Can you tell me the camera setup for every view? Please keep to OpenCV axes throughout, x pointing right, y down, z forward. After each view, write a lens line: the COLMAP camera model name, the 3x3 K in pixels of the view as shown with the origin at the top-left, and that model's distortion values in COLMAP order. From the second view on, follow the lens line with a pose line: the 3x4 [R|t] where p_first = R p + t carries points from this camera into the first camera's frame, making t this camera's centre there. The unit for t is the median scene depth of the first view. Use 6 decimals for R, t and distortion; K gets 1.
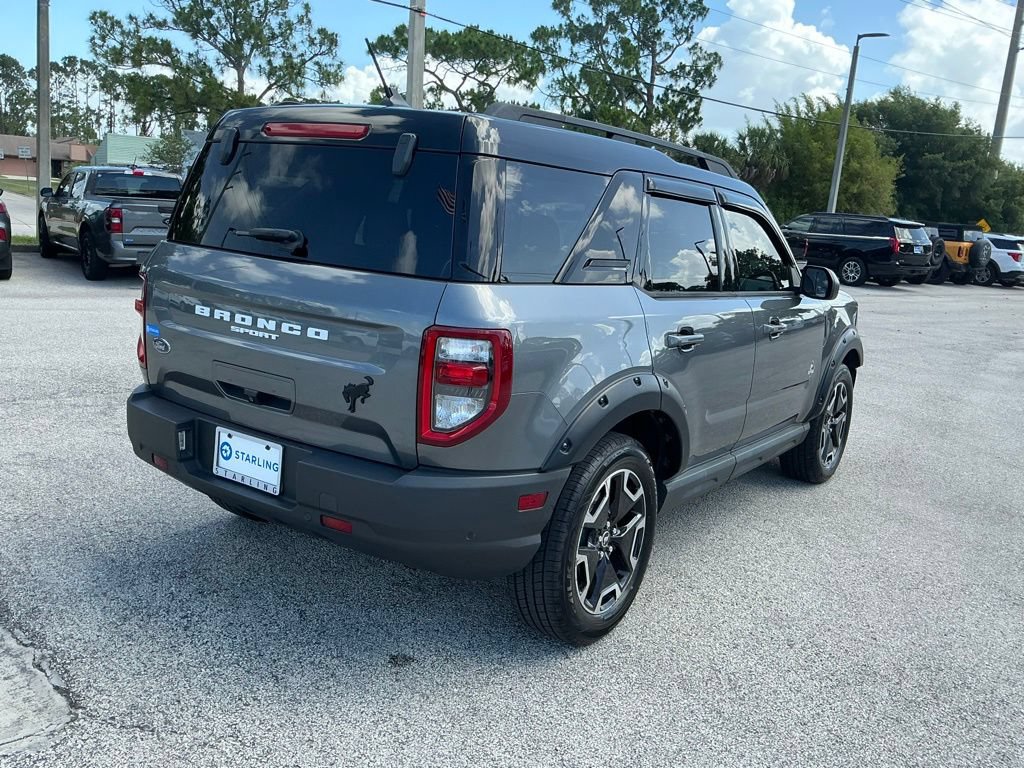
lens RADIAL K [[896.7, 0, 512.0], [0, 896.7, 384.0], [0, 0, 1]] dist [0.094678, -0.168885]
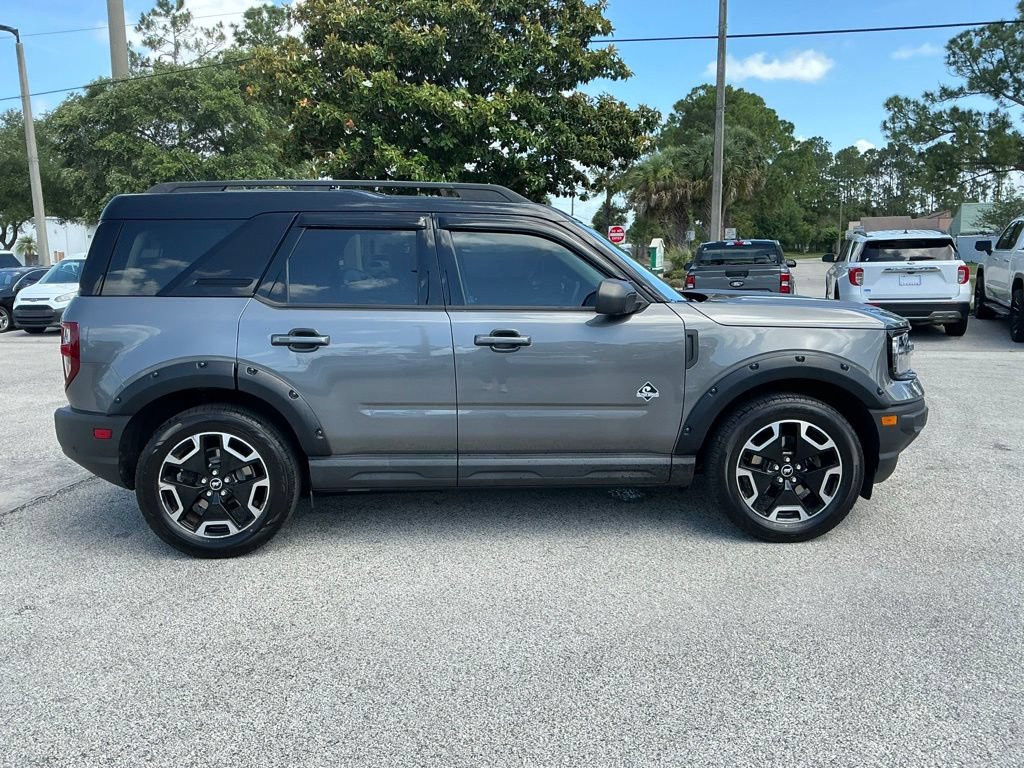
lens RADIAL K [[892.6, 0, 512.0], [0, 892.6, 384.0], [0, 0, 1]] dist [0.085685, -0.169788]
pose [[0.593047, 0.027599, -0.804695, 0.150887], [-0.090827, 0.995326, -0.032800, 0.002693], [0.800029, 0.092540, 0.592782, 0.055641]]
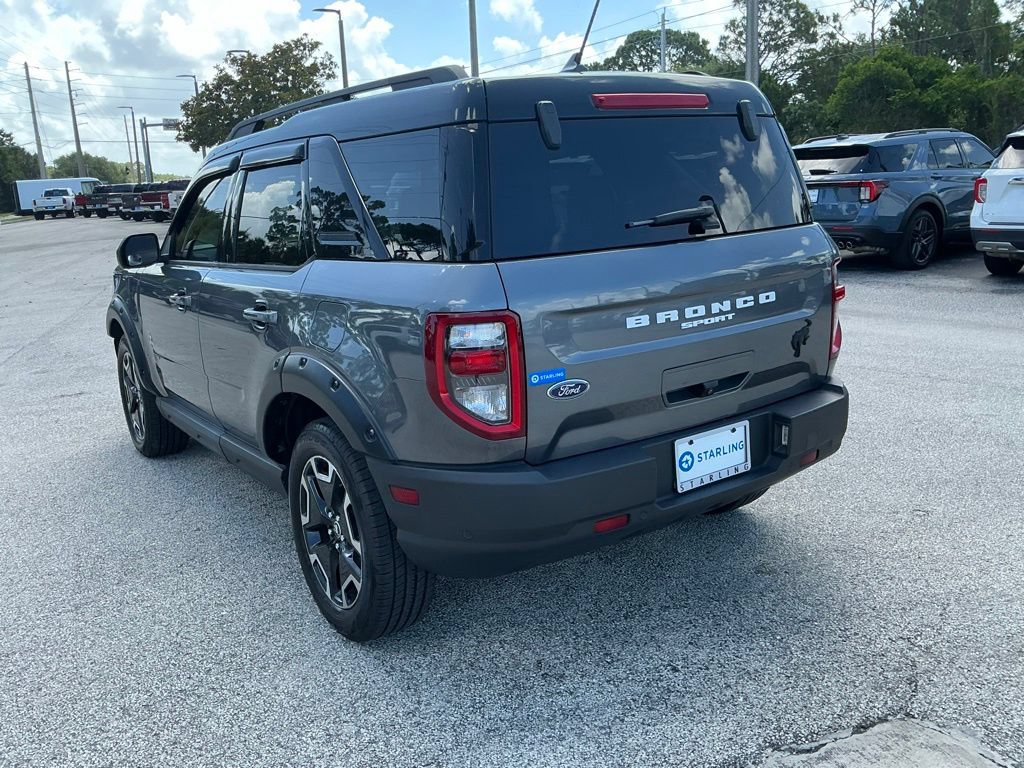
lens RADIAL K [[896.7, 0, 512.0], [0, 896.7, 384.0], [0, 0, 1]] dist [0.094678, -0.168885]
pose [[0.342745, -0.306283, 0.888097, -0.112682], [0.256306, 0.939981, 0.225260, -0.024110], [-0.903788, 0.150418, 0.400676, 0.076675]]
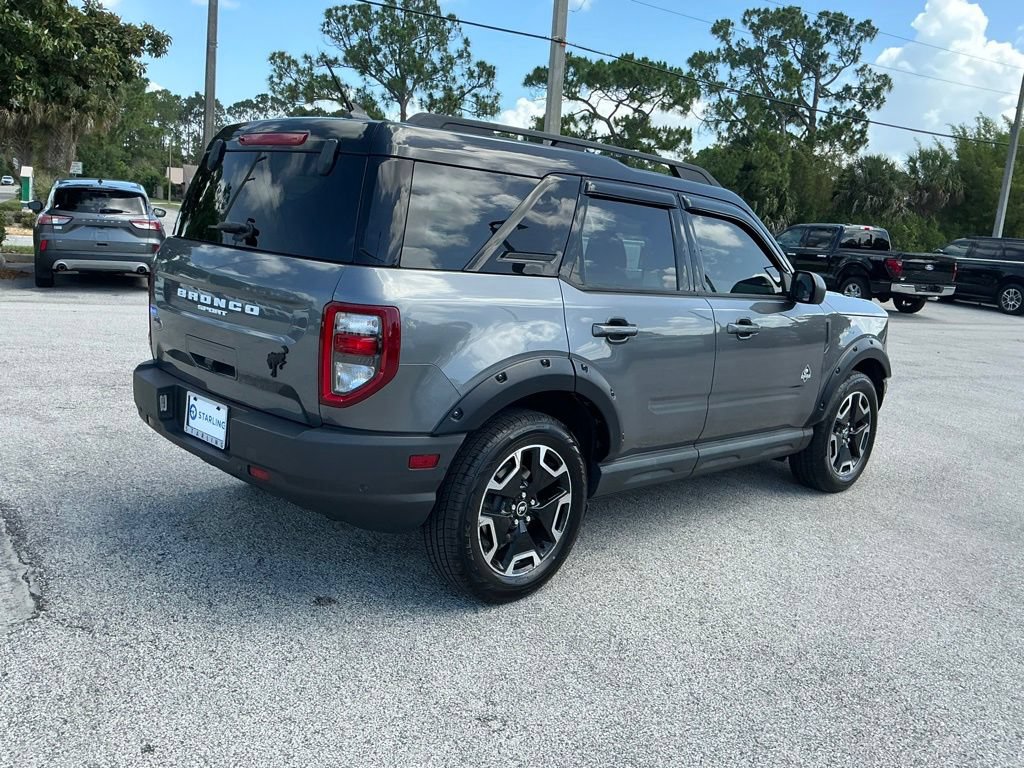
lens RADIAL K [[896.7, 0, 512.0], [0, 896.7, 384.0], [0, 0, 1]] dist [0.094678, -0.168885]
pose [[0.983678, 0.032140, -0.177042, 0.028997], [-0.037298, 0.998969, -0.025886, 0.005157], [0.176027, 0.032067, 0.983863, -0.008110]]
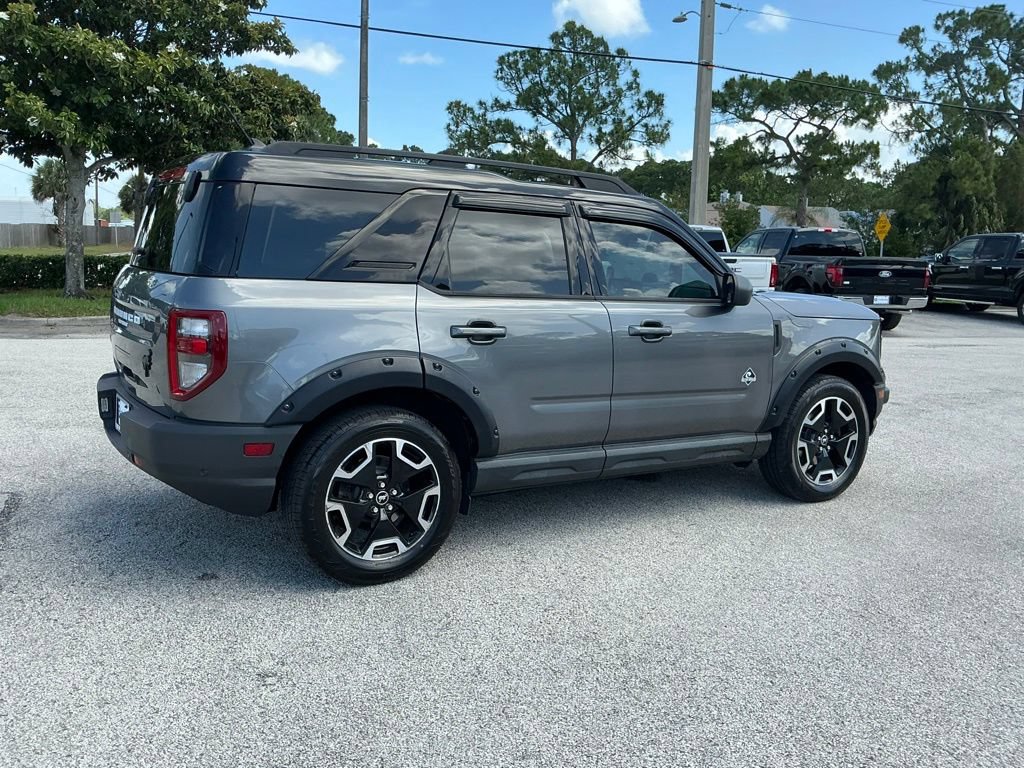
lens RADIAL K [[893.9, 0, 512.0], [0, 893.9, 384.0], [0, 0, 1]] dist [0.094704, -0.162162]
pose [[0.919373, 0.011336, -0.393225, 0.074615], [-0.035038, 0.997972, -0.053150, 0.008252], [0.391824, 0.062643, 0.917905, -0.002319]]
